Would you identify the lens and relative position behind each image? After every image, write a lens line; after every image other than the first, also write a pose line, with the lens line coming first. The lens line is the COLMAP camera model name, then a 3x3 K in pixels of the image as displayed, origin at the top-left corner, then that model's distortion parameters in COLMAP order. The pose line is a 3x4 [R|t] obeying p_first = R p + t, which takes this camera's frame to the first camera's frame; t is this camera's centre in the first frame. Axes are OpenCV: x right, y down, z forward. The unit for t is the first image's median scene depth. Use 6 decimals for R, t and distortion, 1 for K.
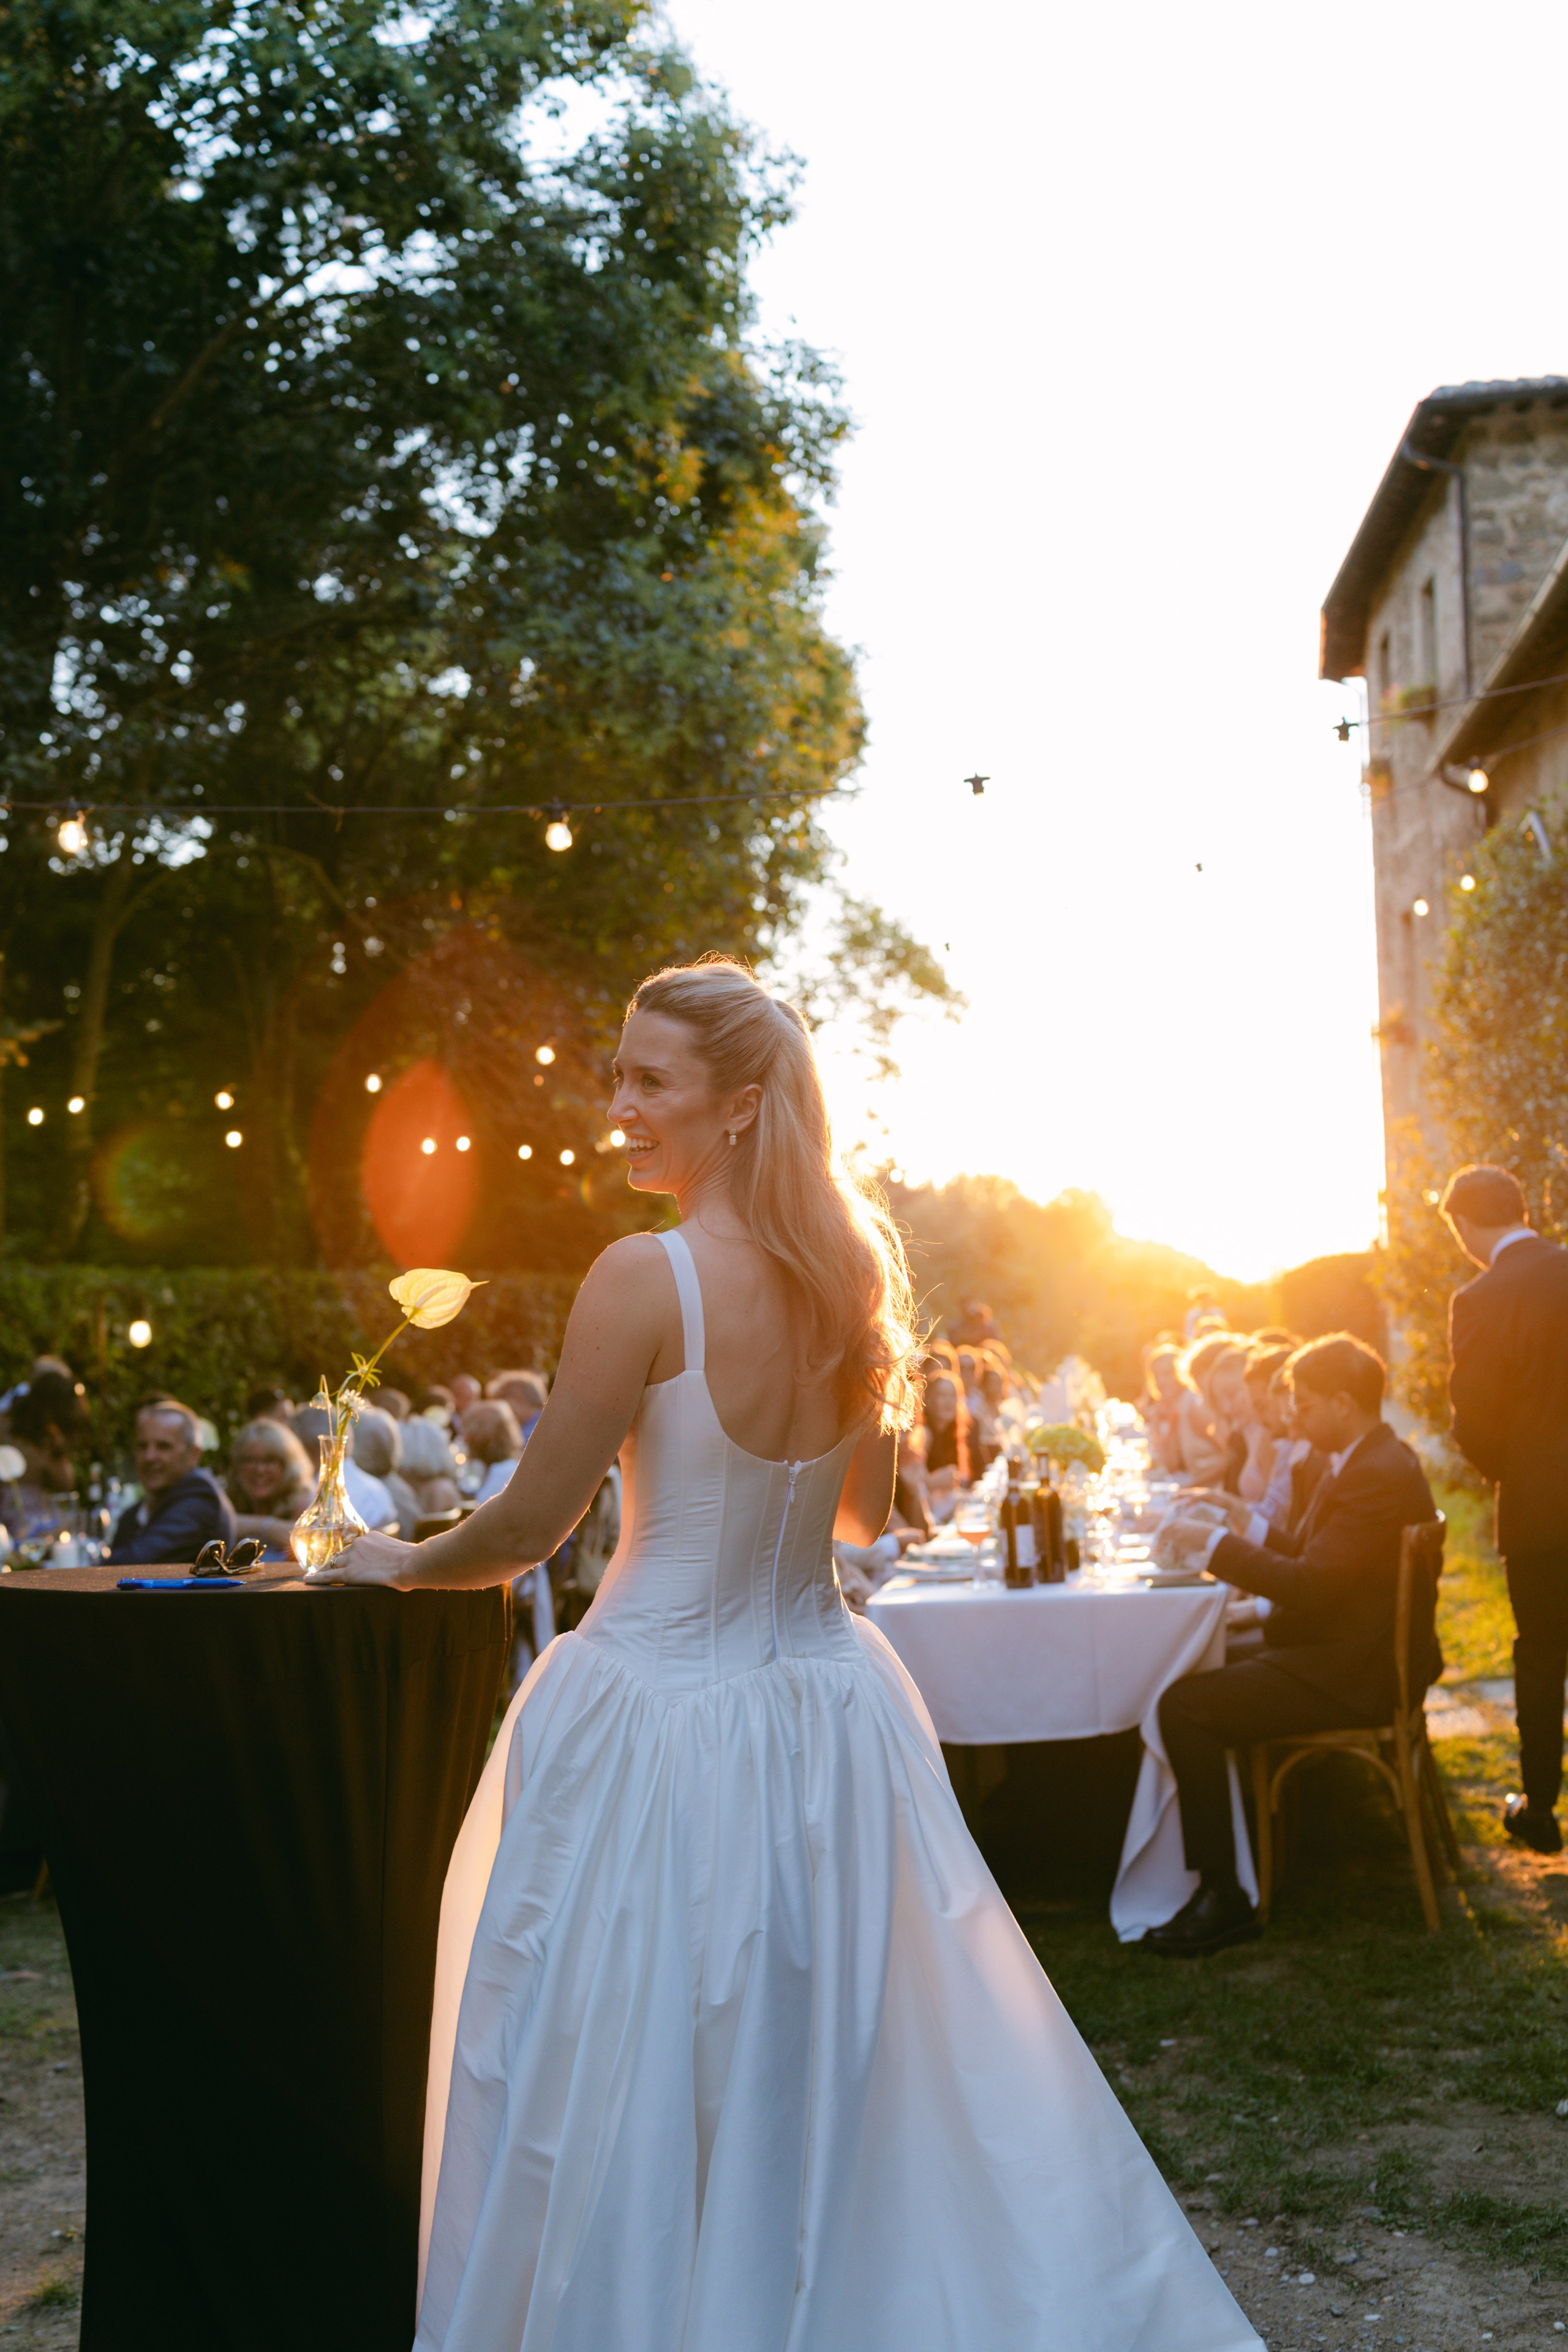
lens RADIAL K [[2218.0, 0, 787.6], [0, 2218.0, 1172.8], [0, 0, 1]] dist [0.003374, -0.016050]
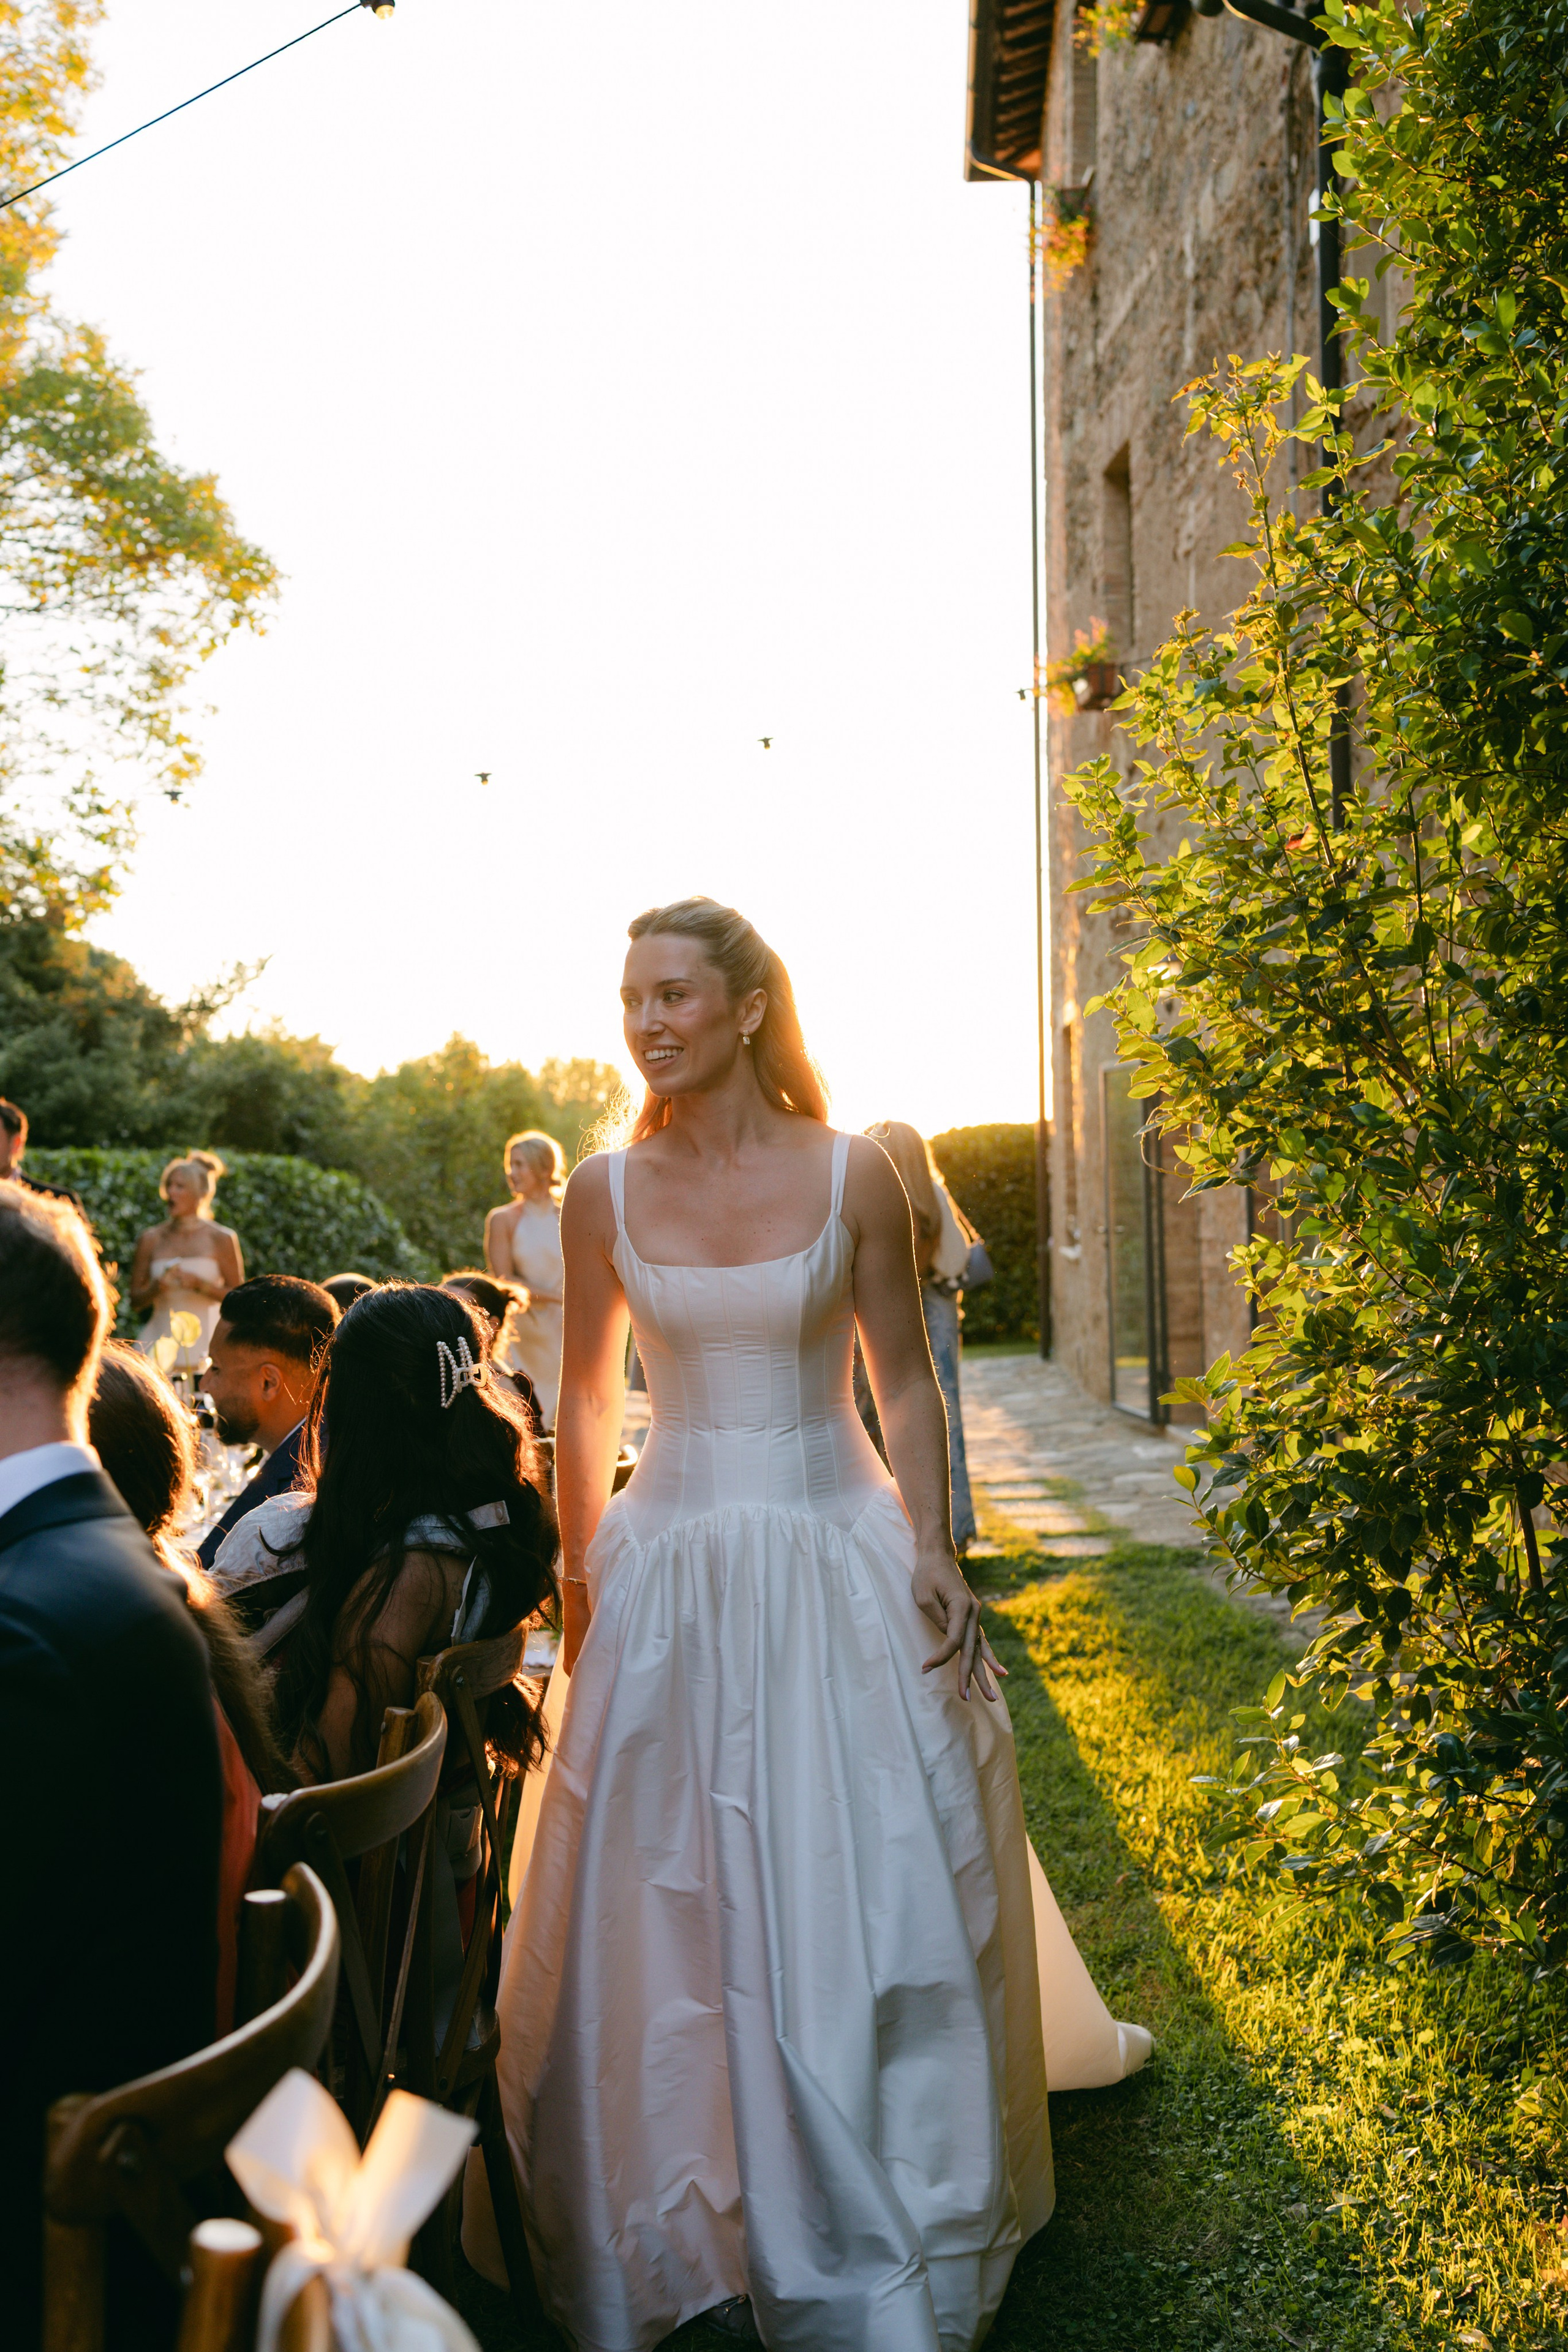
lens RADIAL K [[2319.0, 0, 793.3], [0, 2319.0, 1155.0], [0, 0, 1]] dist [0.002515, -0.011411]
pose [[0.986324, 0.017173, 0.163921, 0.221694], [-0.022789, 0.999214, 0.032440, 0.065536], [-0.163235, -0.035732, 0.985940, 0.888920]]
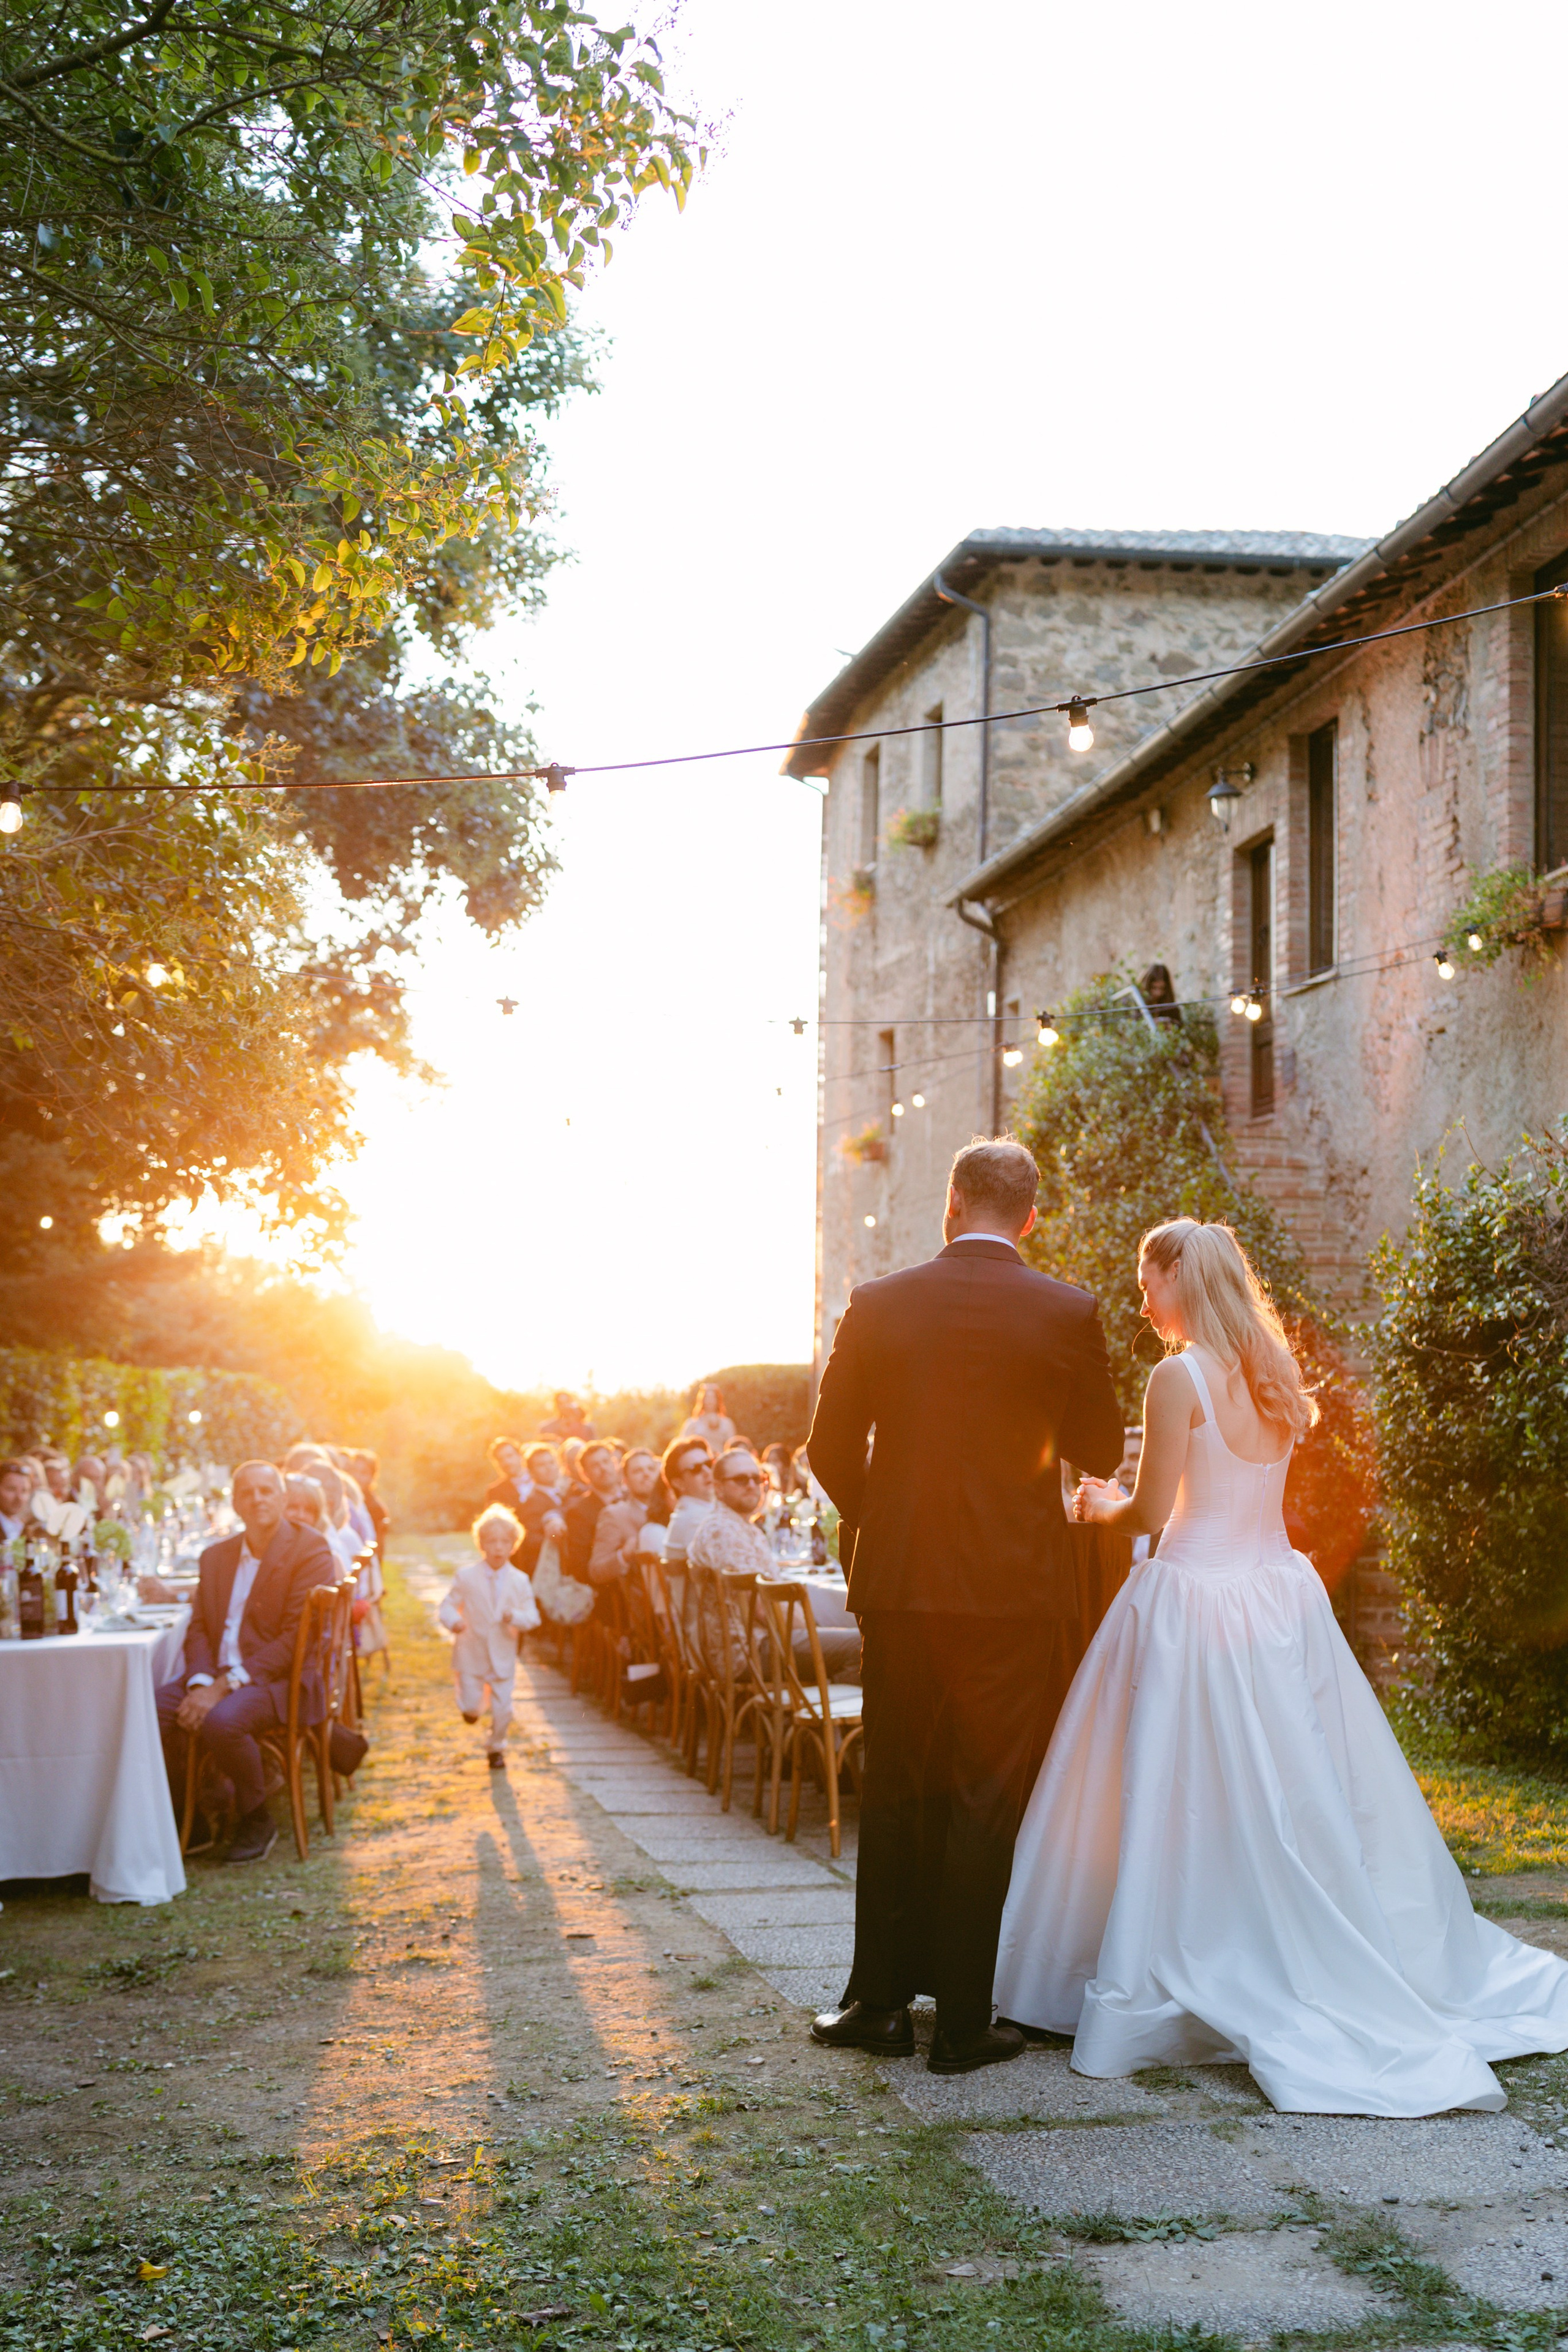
lens RADIAL K [[2592.9, 0, 859.4], [0, 2592.9, 1362.1], [0, 0, 1]] dist [0.009185, -0.009992]
pose [[0.939951, 0.040592, 0.338888, -0.244257], [-0.053669, 0.998129, 0.029303, -0.001266], [-0.337064, -0.045731, 0.940370, -0.216600]]
